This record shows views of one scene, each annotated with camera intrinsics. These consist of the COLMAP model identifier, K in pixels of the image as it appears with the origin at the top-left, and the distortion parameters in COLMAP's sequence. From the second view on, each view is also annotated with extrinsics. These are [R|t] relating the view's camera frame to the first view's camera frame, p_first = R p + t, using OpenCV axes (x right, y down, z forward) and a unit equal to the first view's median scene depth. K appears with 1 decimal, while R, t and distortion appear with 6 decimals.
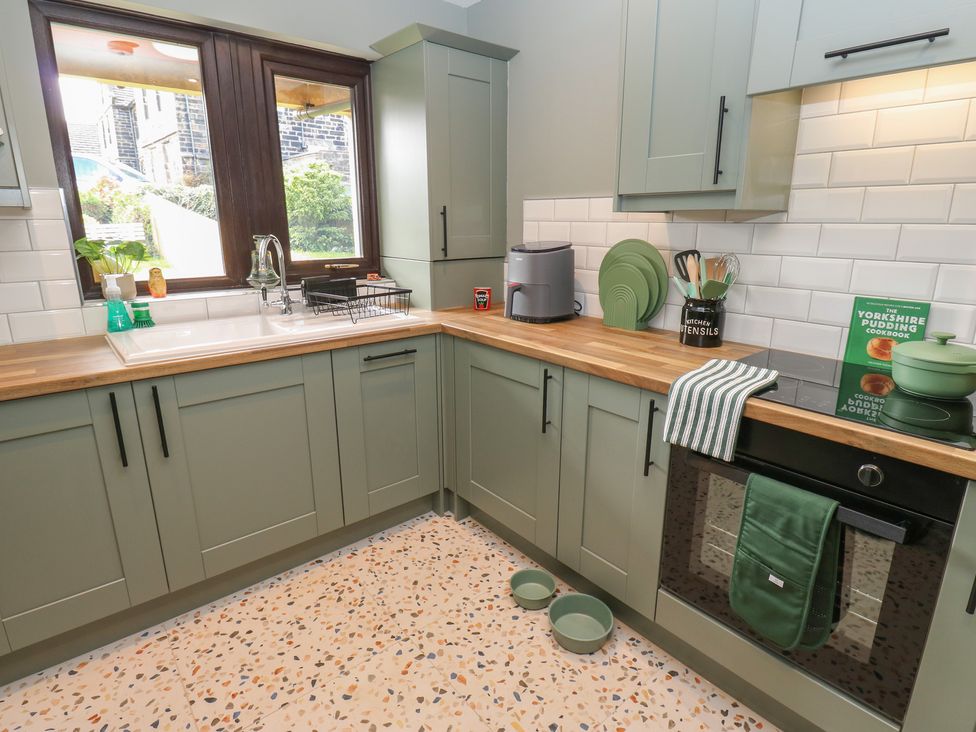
lens RADIAL K [[529.9, 0, 492.5], [0, 529.9, 361.8], [0, 0, 1]] dist [-0.003363, -0.005049]
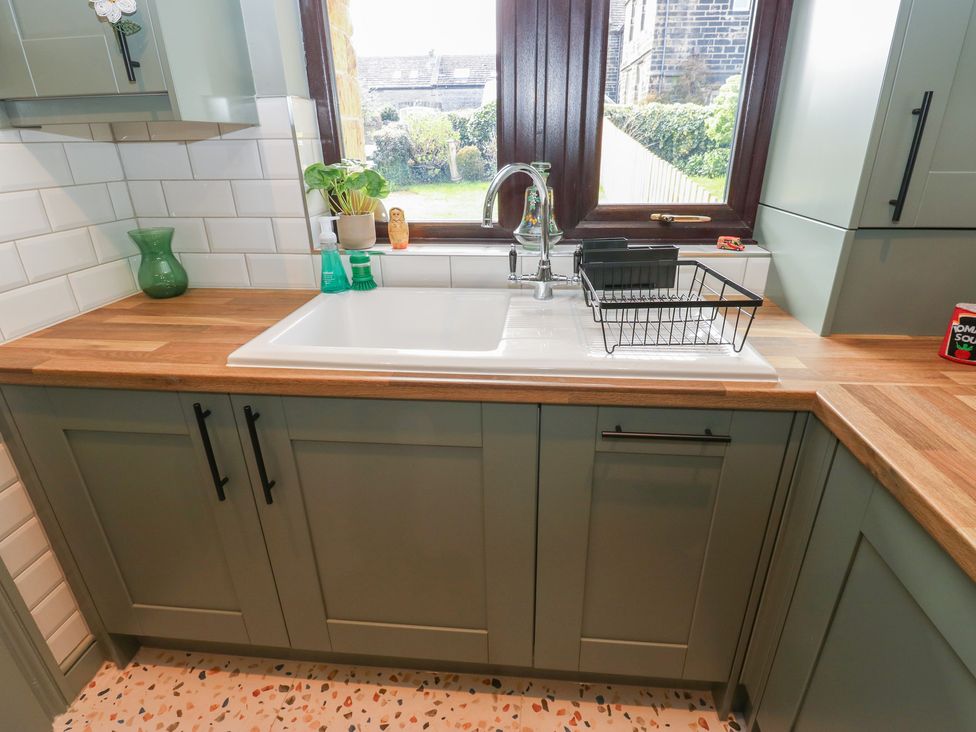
lens RADIAL K [[529.9, 0, 481.7], [0, 529.9, 368.1], [0, 0, 1]] dist [-0.003363, -0.005049]
pose [[0.708202, 0.267312, -0.653448, -0.015465], [-0.169943, 0.962881, 0.209711, -0.117118], [0.685252, -0.037469, 0.727342, 0.462124]]
